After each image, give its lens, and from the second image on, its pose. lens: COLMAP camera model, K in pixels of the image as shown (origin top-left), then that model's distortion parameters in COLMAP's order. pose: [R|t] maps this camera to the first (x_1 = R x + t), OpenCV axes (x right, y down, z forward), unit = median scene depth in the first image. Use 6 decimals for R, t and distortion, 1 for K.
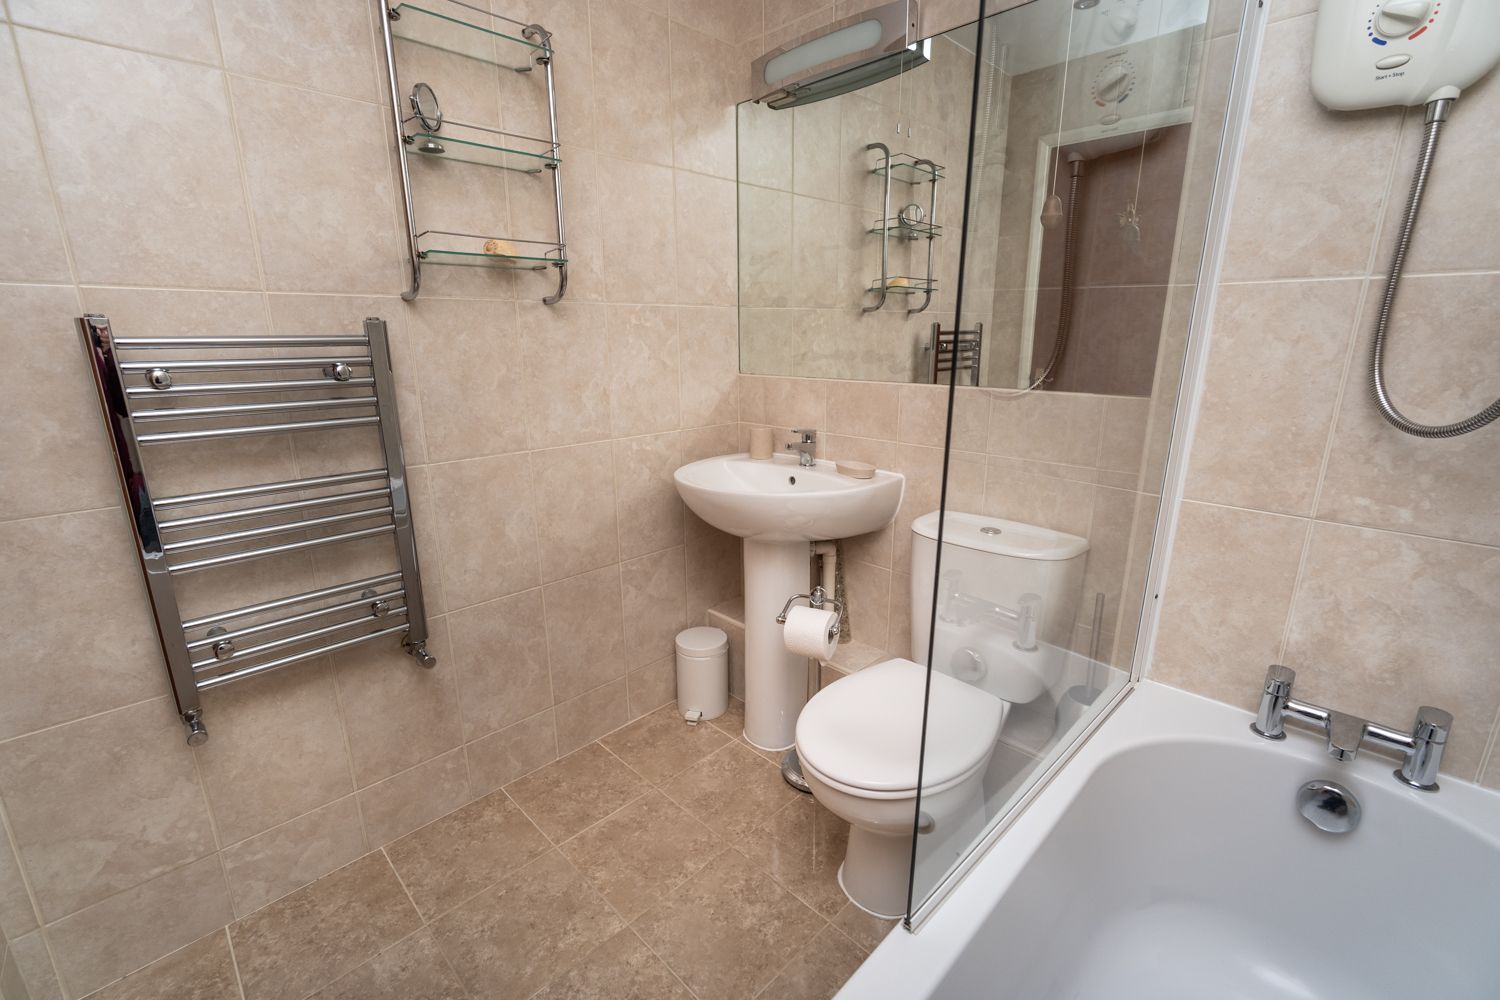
lens RADIAL K [[656.6, 0, 759.1], [0, 656.6, 501.6], [0, 0, 1]] dist [-0.008411, 0.003652]
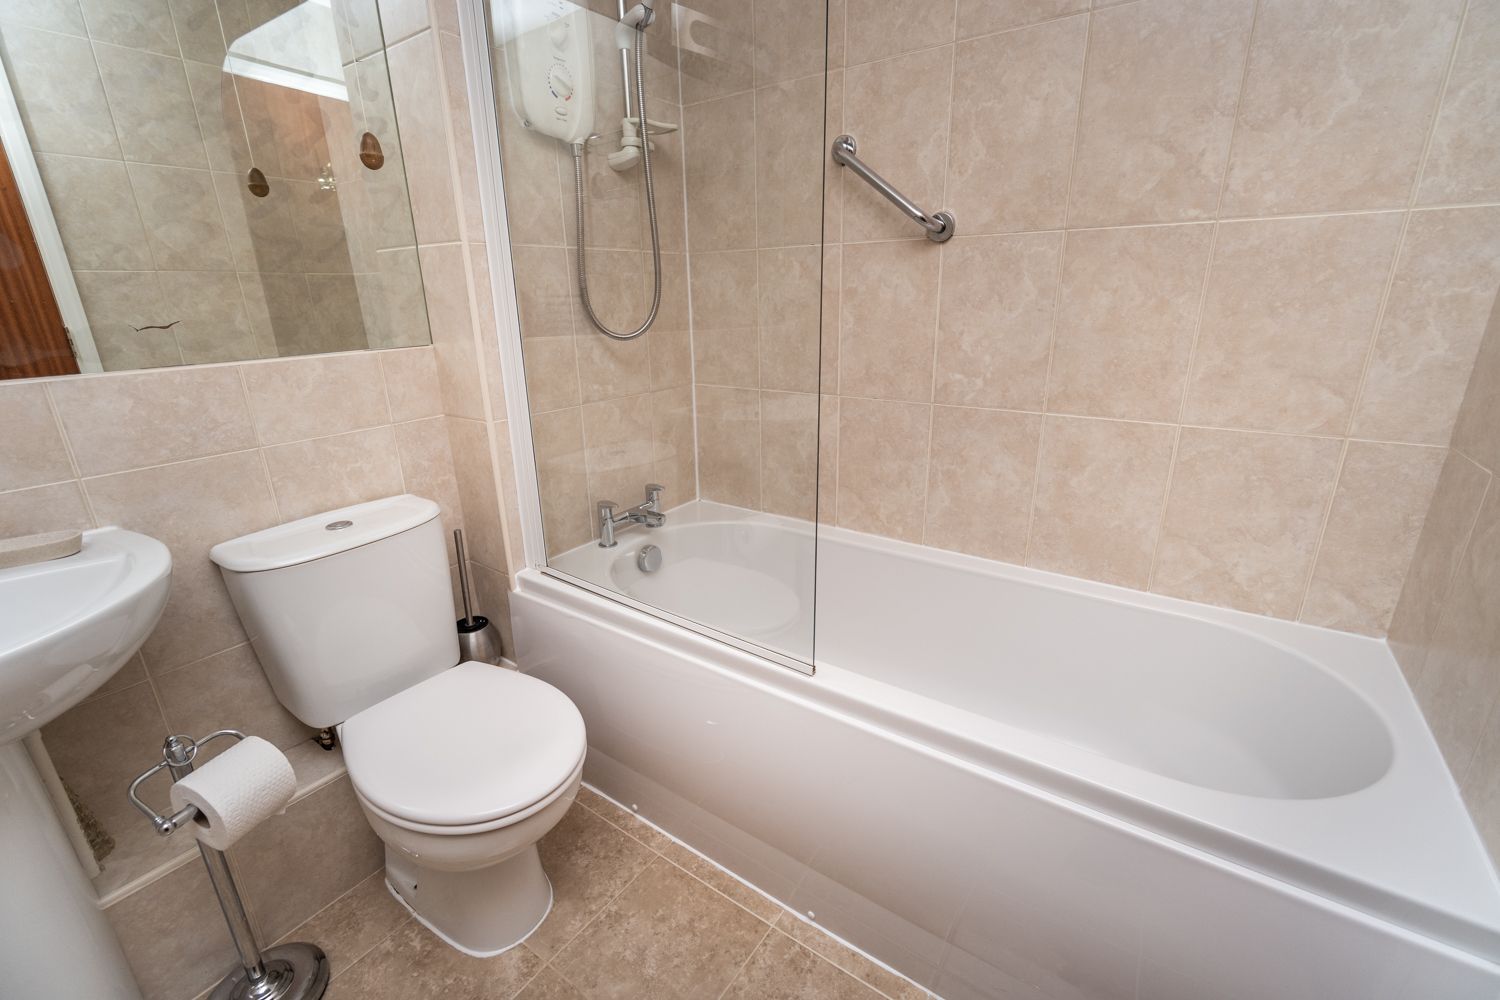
lens RADIAL K [[656.6, 0, 759.3], [0, 656.6, 505.7], [0, 0, 1]] dist [-0.008411, 0.003652]
pose [[-0.176423, -0.293795, 0.939446, -0.820599], [0.274116, 0.901997, 0.333560, -0.173240], [-0.945376, 0.316365, -0.078599, 0.854895]]
